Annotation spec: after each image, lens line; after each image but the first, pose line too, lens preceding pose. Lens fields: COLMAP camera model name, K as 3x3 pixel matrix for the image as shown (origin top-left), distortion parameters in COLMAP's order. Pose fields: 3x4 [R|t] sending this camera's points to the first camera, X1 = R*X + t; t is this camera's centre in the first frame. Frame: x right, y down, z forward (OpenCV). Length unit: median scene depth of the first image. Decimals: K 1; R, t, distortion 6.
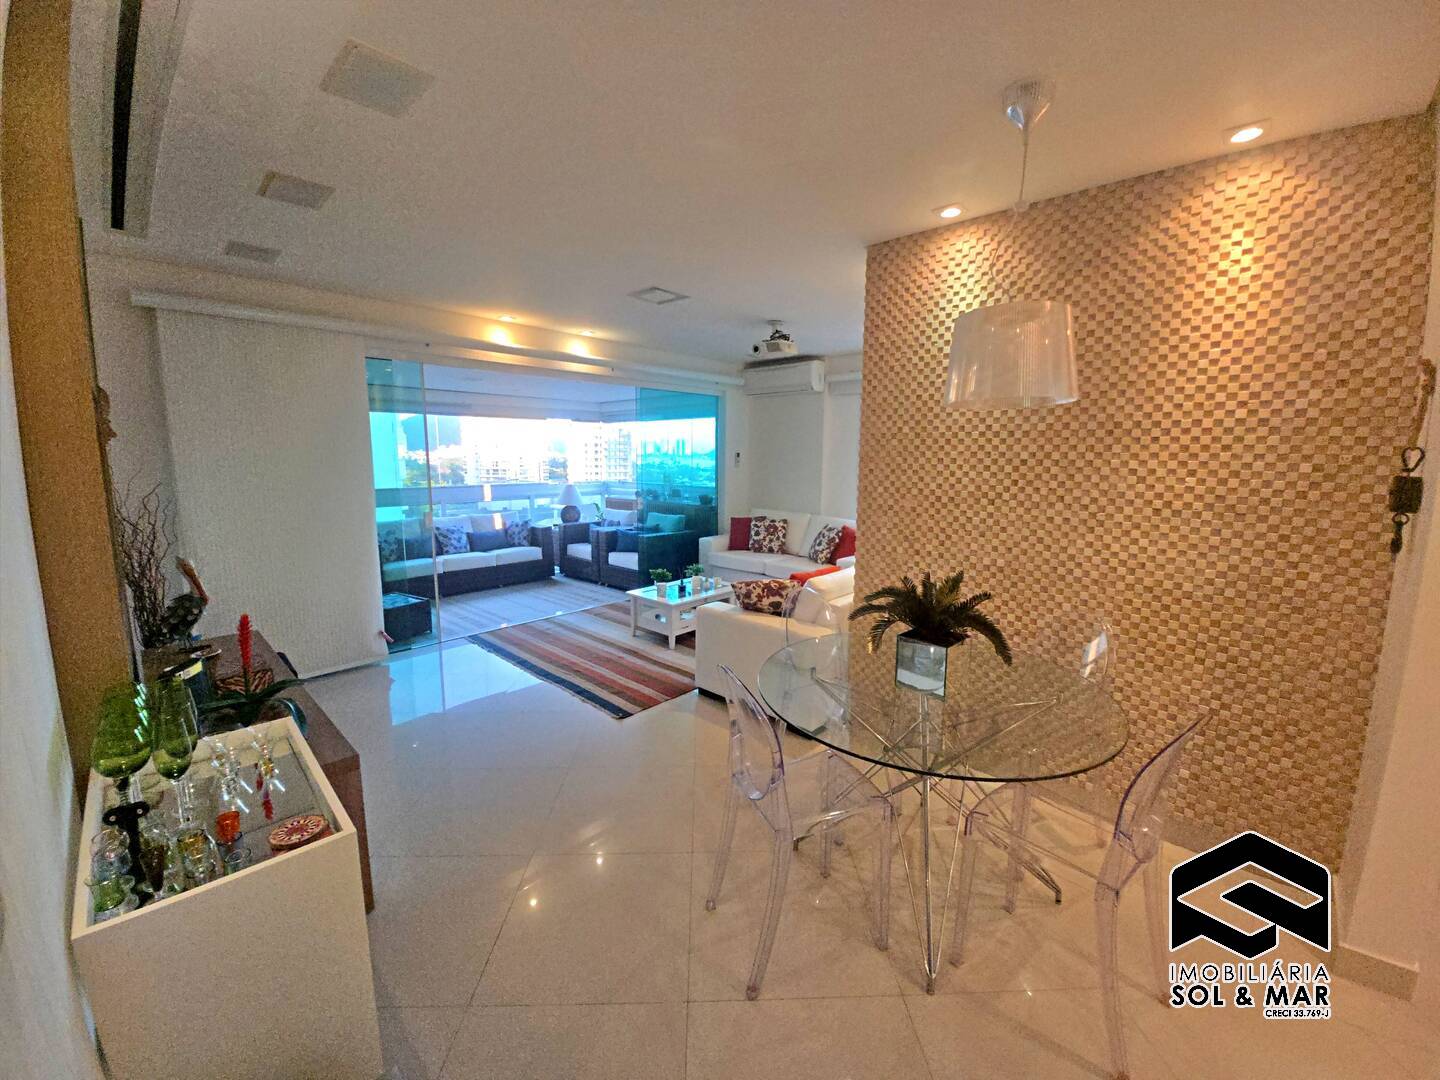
lens RADIAL K [[570.7, 0, 720.1], [0, 570.7, 532.0], [0, 0, 1]] dist [-0.004043, -0.008709]
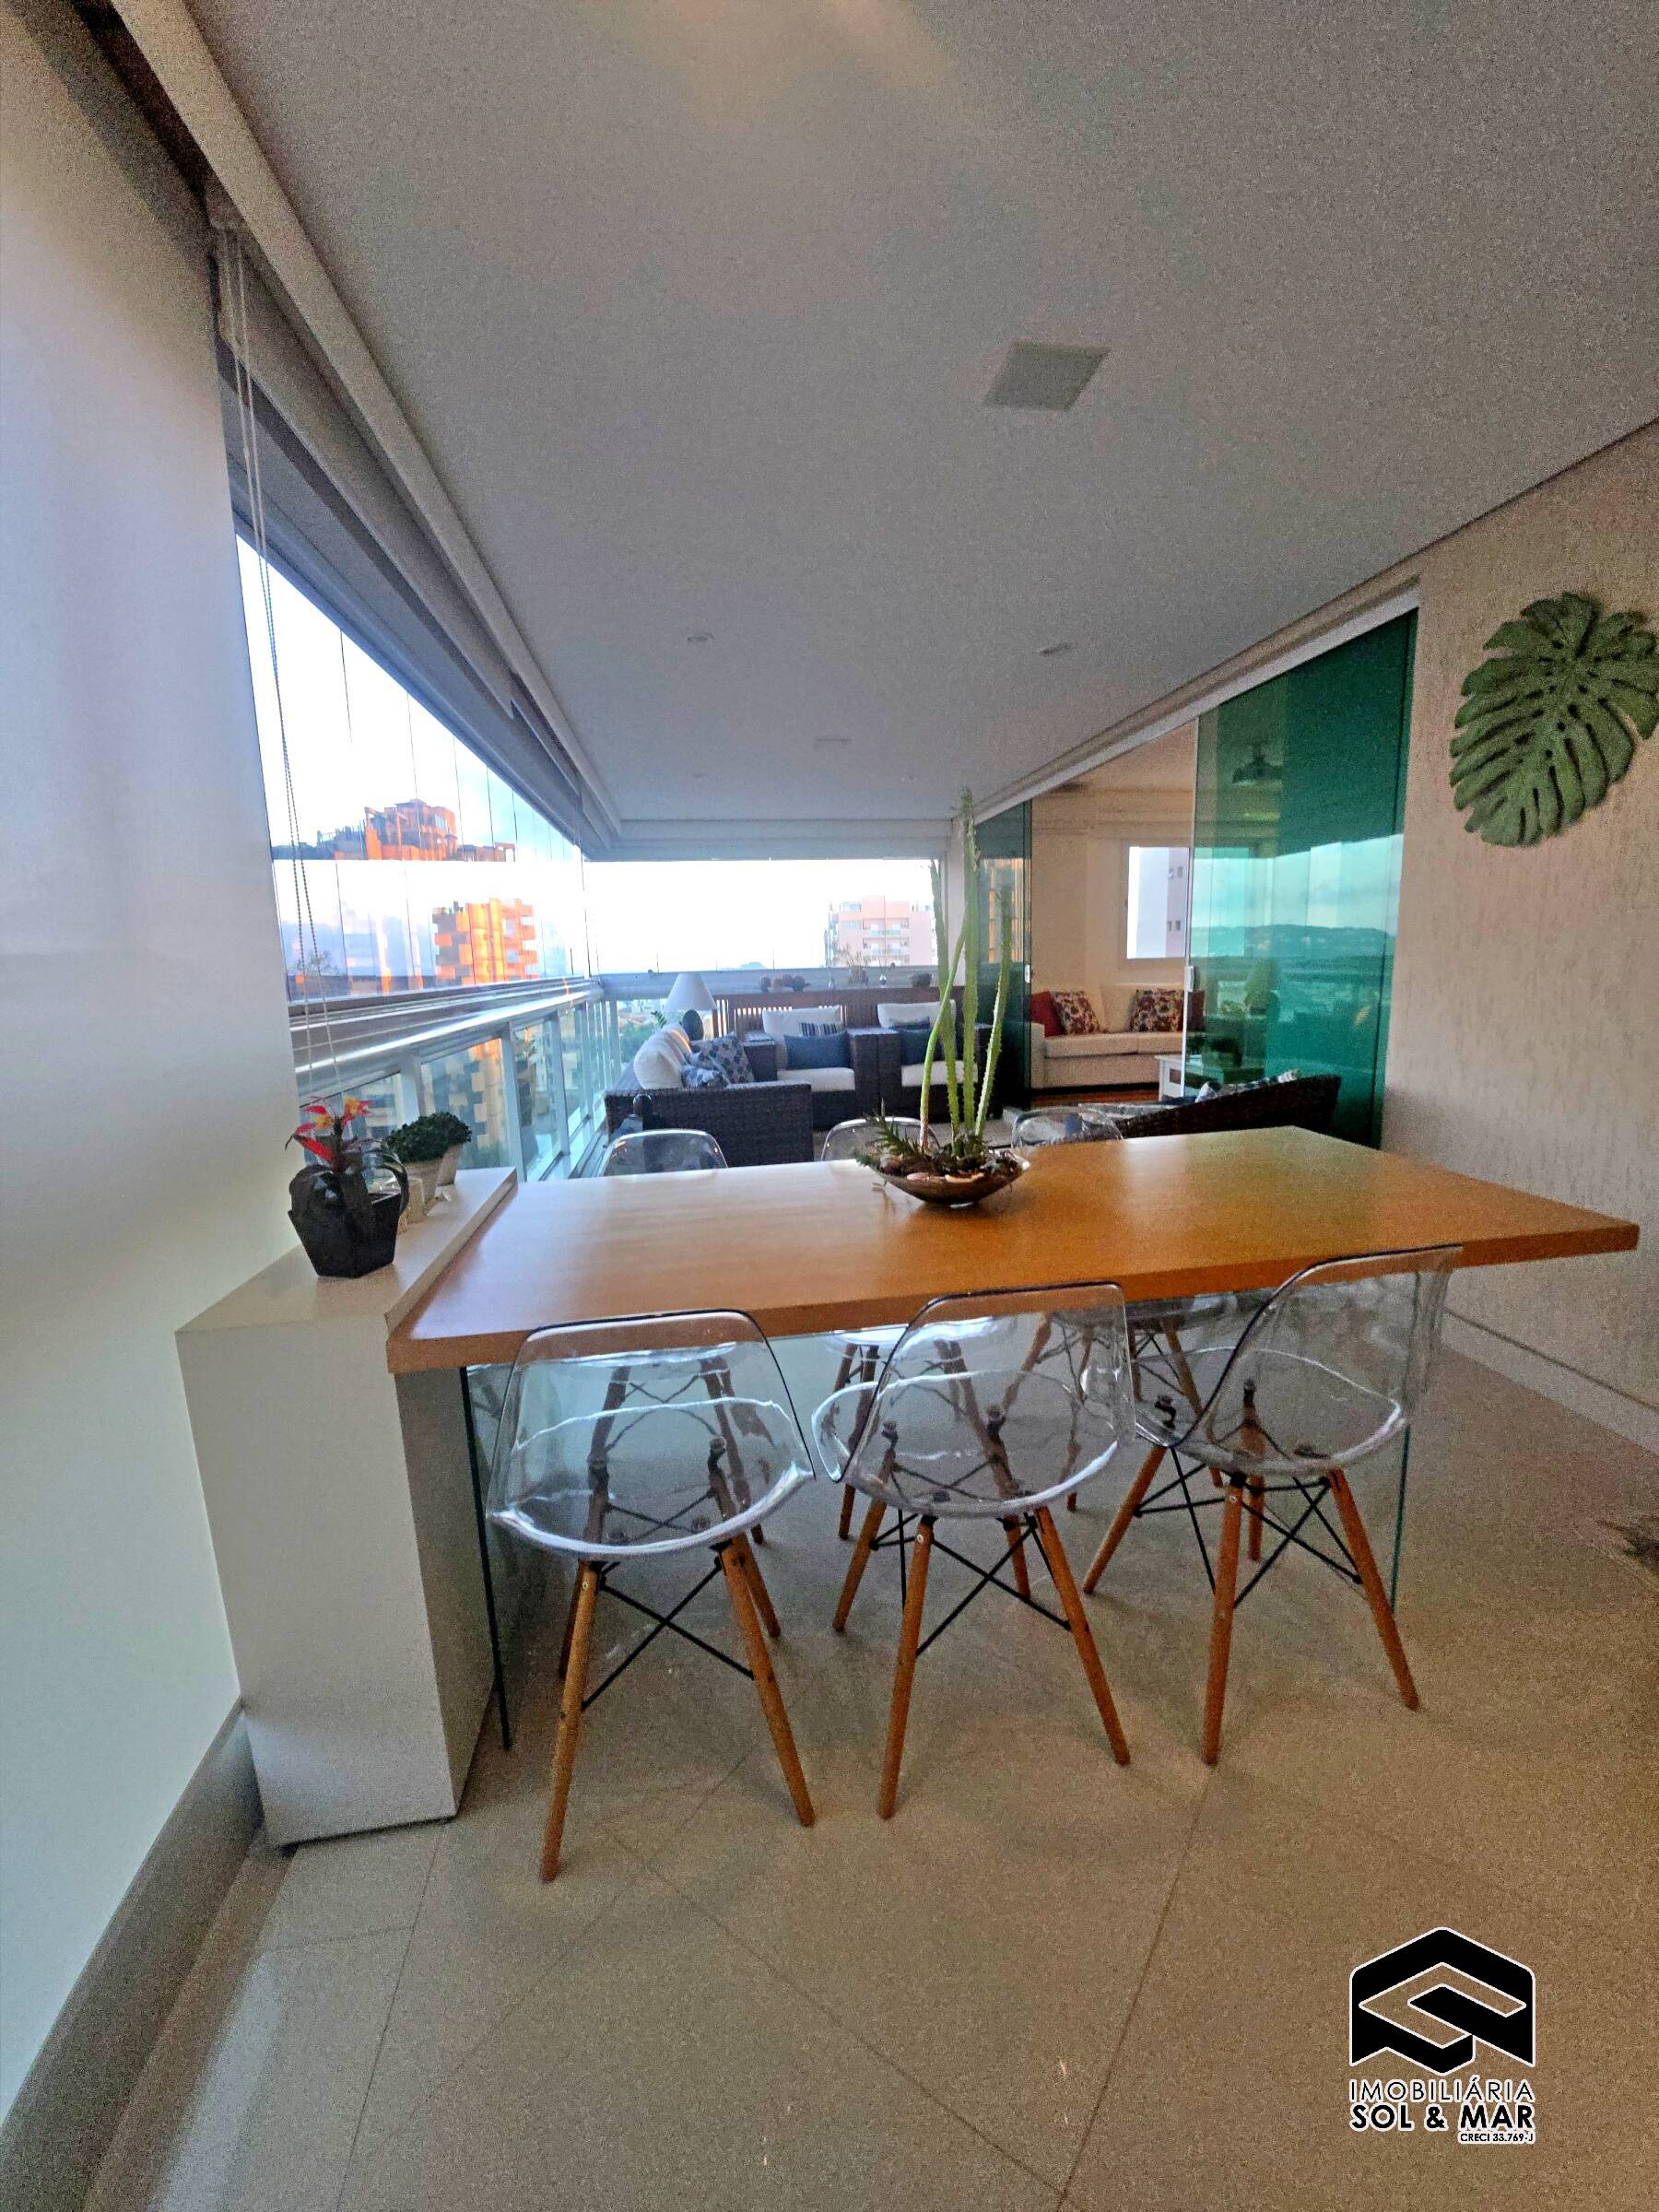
lens RADIAL K [[876.6, 0, 837.1], [0, 876.6, 1110.7], [0, 0, 1]] dist [-0.004043, -0.008709]
pose [[0.609731, -0.154471, 0.777410, -1.093291], [0.137036, 0.986600, 0.088557, -0.012560], [-0.780672, 0.052537, 0.622728, 0.526261]]
